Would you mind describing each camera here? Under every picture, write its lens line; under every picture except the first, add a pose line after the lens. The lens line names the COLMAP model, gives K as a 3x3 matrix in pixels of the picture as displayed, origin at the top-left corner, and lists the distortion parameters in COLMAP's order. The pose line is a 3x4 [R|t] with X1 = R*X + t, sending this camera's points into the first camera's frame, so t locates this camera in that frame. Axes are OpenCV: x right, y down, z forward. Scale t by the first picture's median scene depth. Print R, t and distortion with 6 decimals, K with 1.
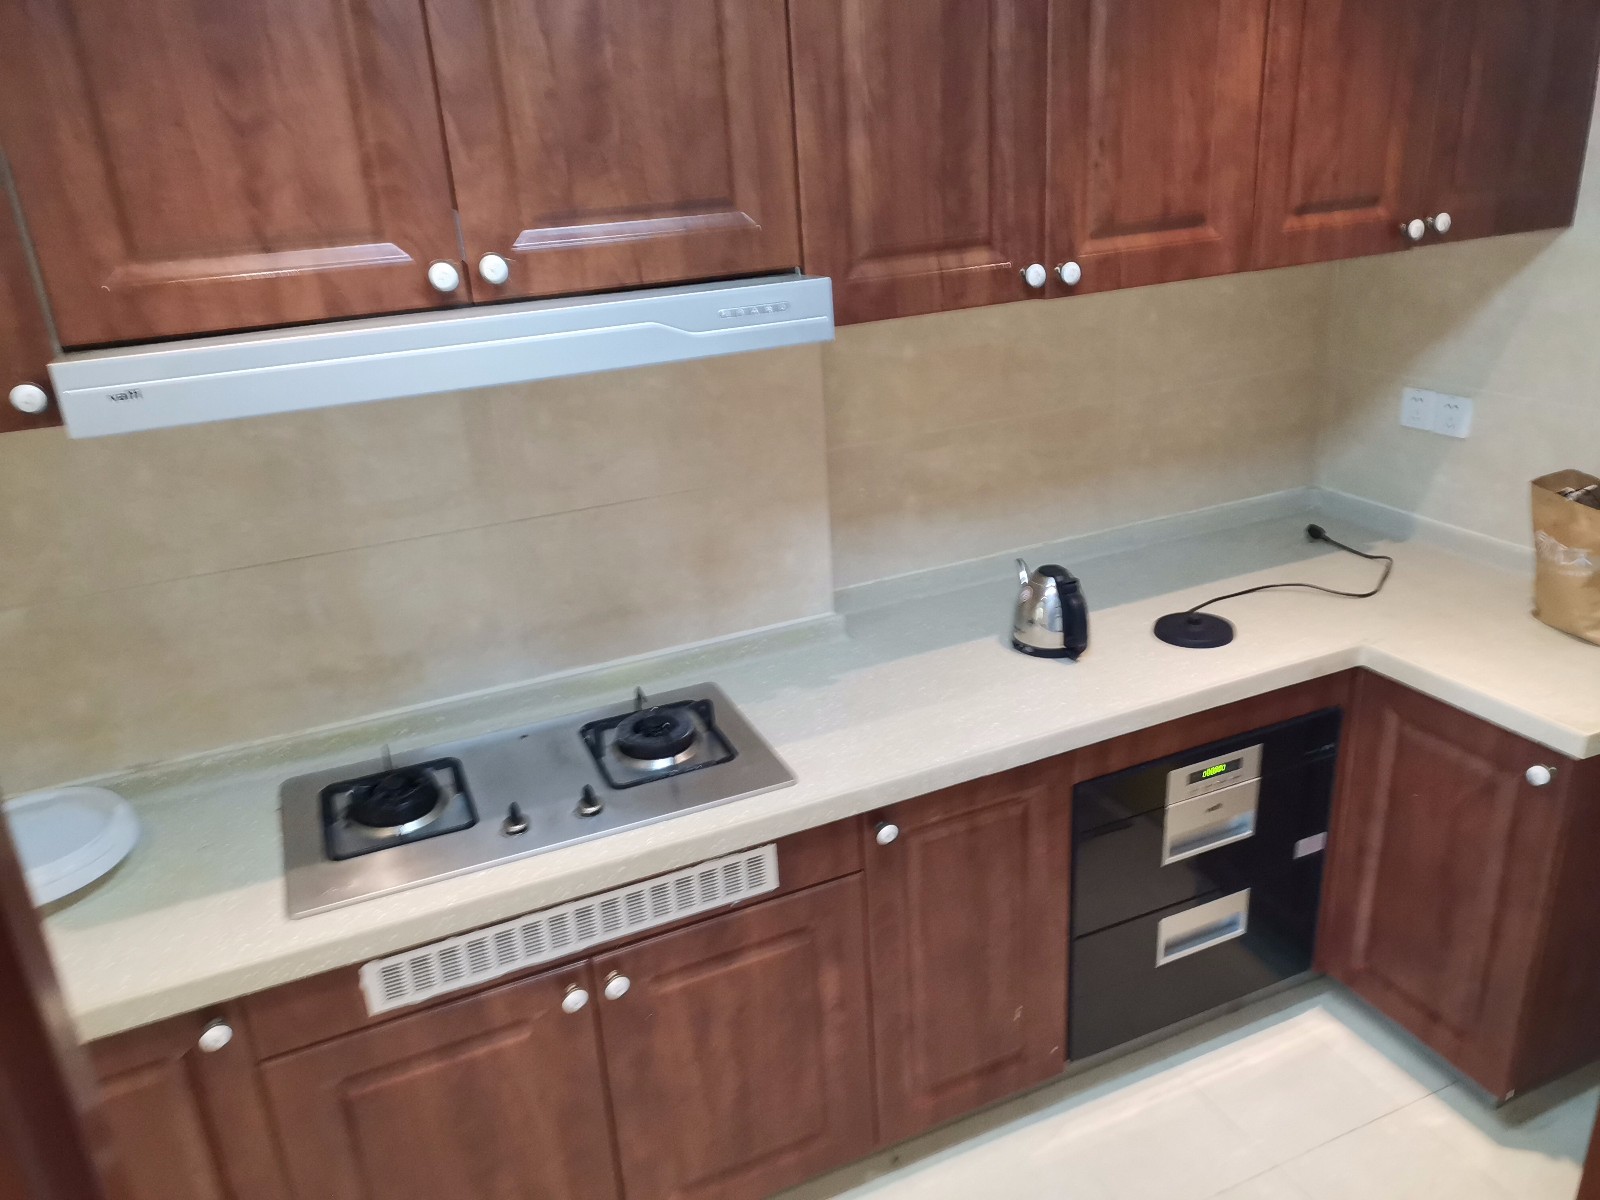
lens RADIAL K [[1198.8, 0, 802.5], [0, 1198.8, 599.9], [0, 0, 1]] dist [0.045523, -0.029209]
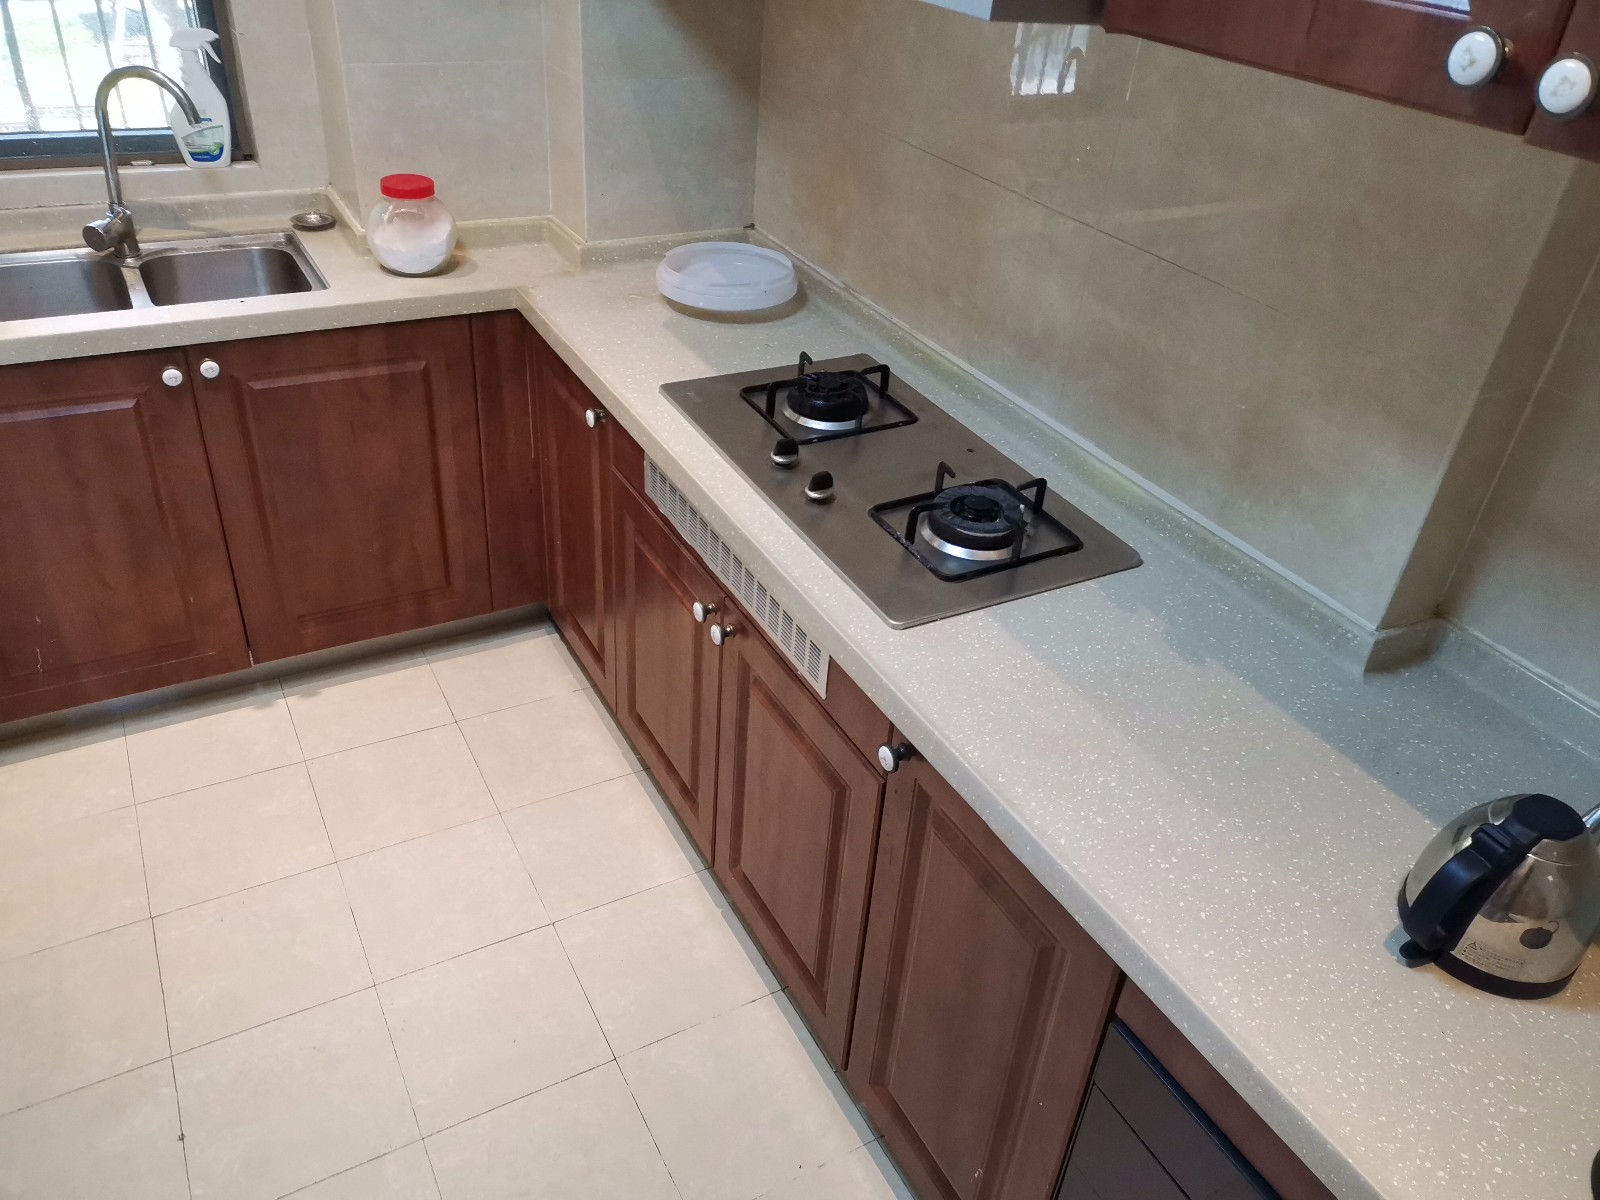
lens RADIAL K [[1198.8, 0, 801.5], [0, 1198.8, 596.4], [0, 0, 1]] dist [0.045523, -0.029209]
pose [[0.076616, 0.602465, -0.794459, 0.525671], [-0.433143, 0.737799, 0.517727, -0.210937], [0.898063, 0.304448, 0.317480, 0.609007]]
